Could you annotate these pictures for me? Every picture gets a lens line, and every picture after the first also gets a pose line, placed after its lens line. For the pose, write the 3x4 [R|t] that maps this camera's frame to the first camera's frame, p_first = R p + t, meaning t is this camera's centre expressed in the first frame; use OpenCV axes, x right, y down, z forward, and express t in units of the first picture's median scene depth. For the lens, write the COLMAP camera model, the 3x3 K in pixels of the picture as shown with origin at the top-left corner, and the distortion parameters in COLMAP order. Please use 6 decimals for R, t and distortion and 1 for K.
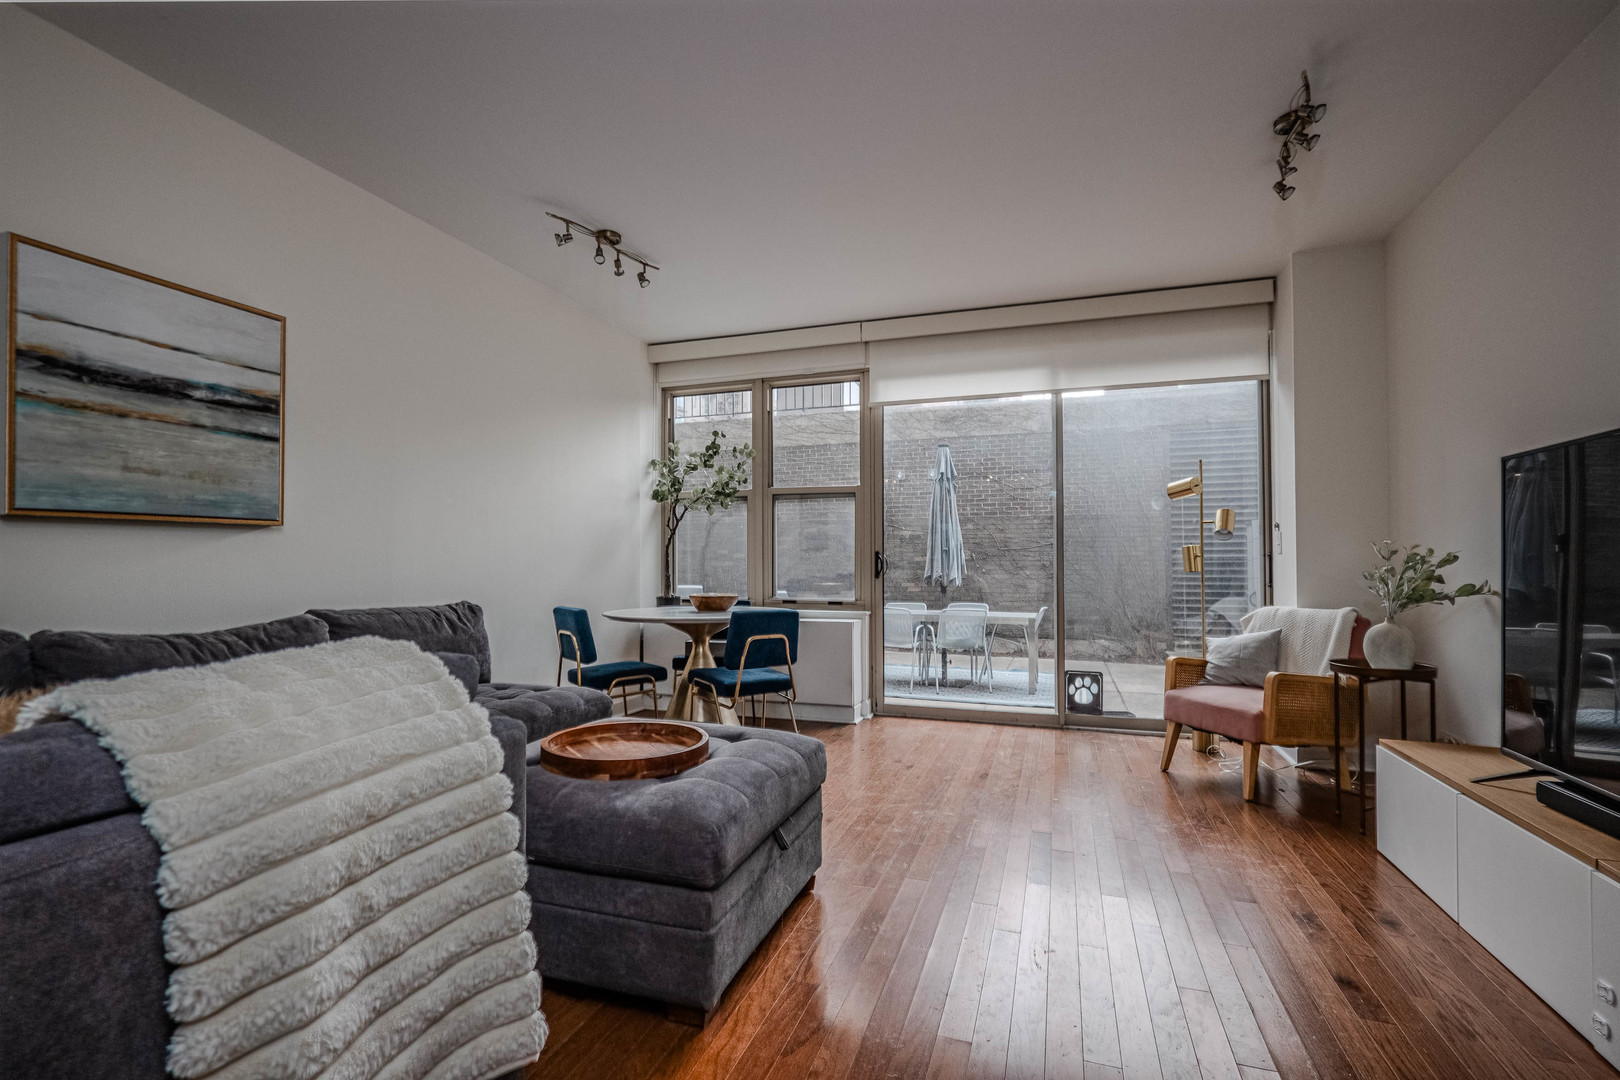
lens RADIAL K [[752.8, 0, 803.3], [0, 752.8, 548.3], [0, 0, 1]] dist [0.002805, 0.000372]
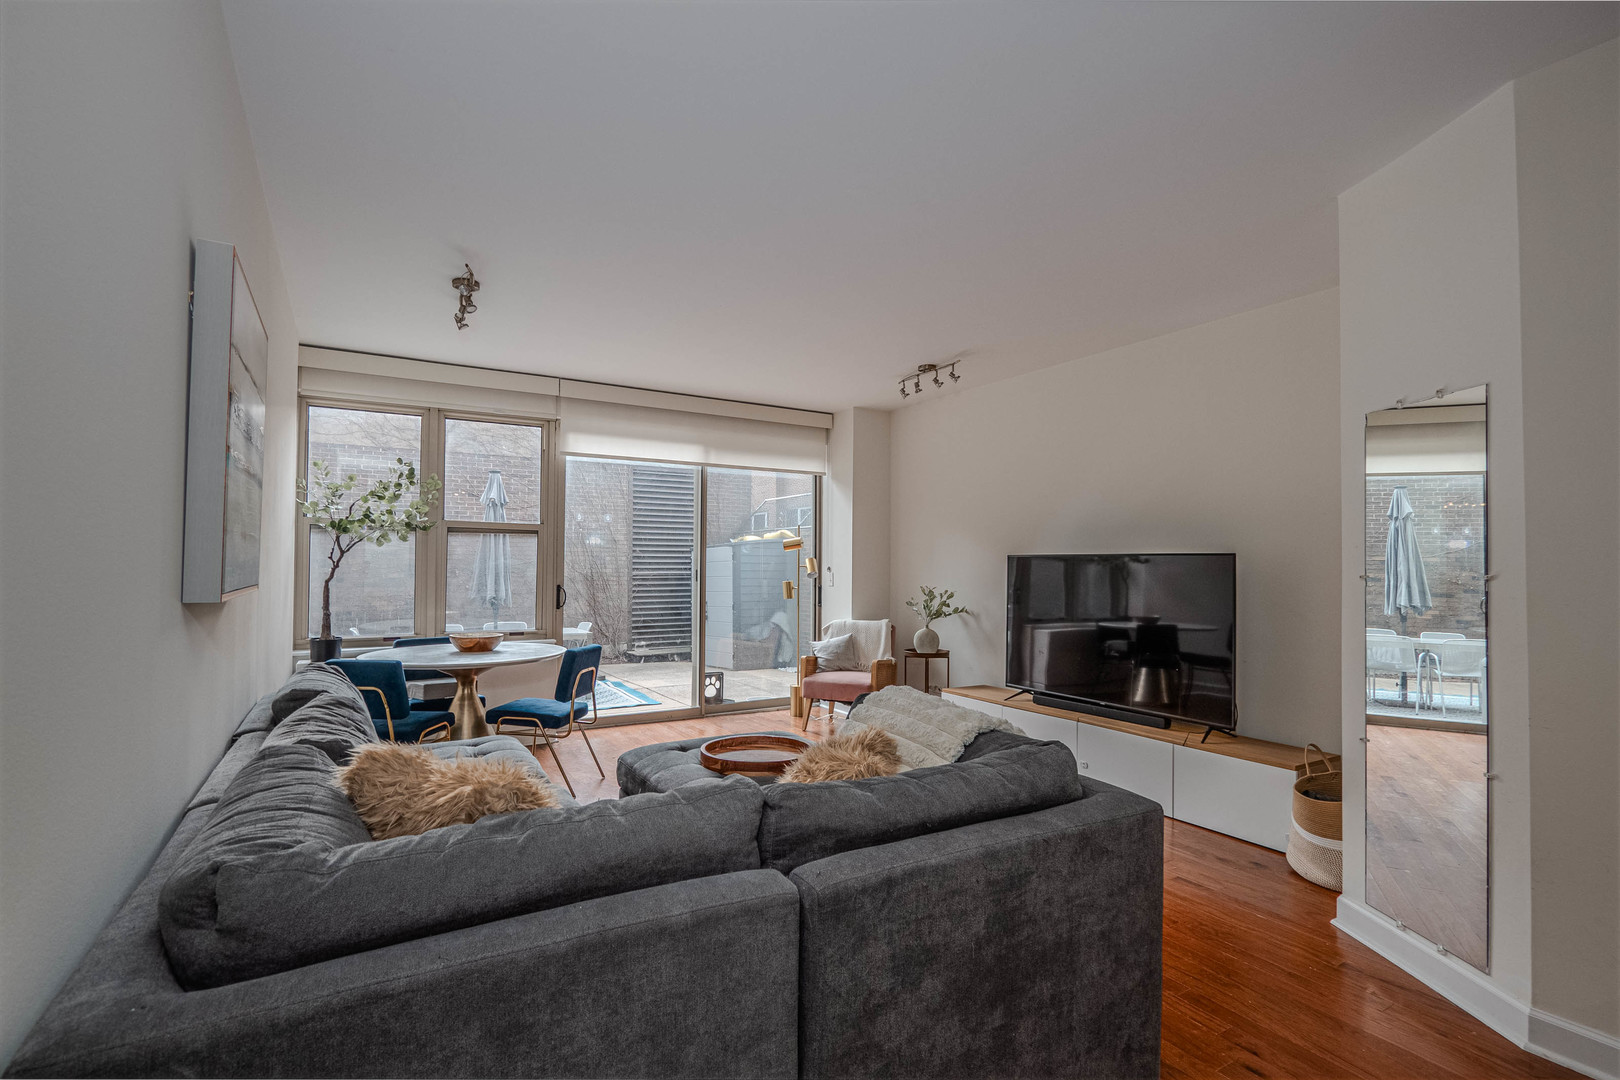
lens RADIAL K [[752.8, 0, 803.3], [0, 752.8, 548.3], [0, 0, 1]] dist [0.002805, 0.000372]
pose [[0.642473, 0.021295, 0.766013, -0.537645], [-0.021044, 0.999727, -0.010142, -0.047271], [-0.766020, -0.009604, 0.642745, 0.008752]]
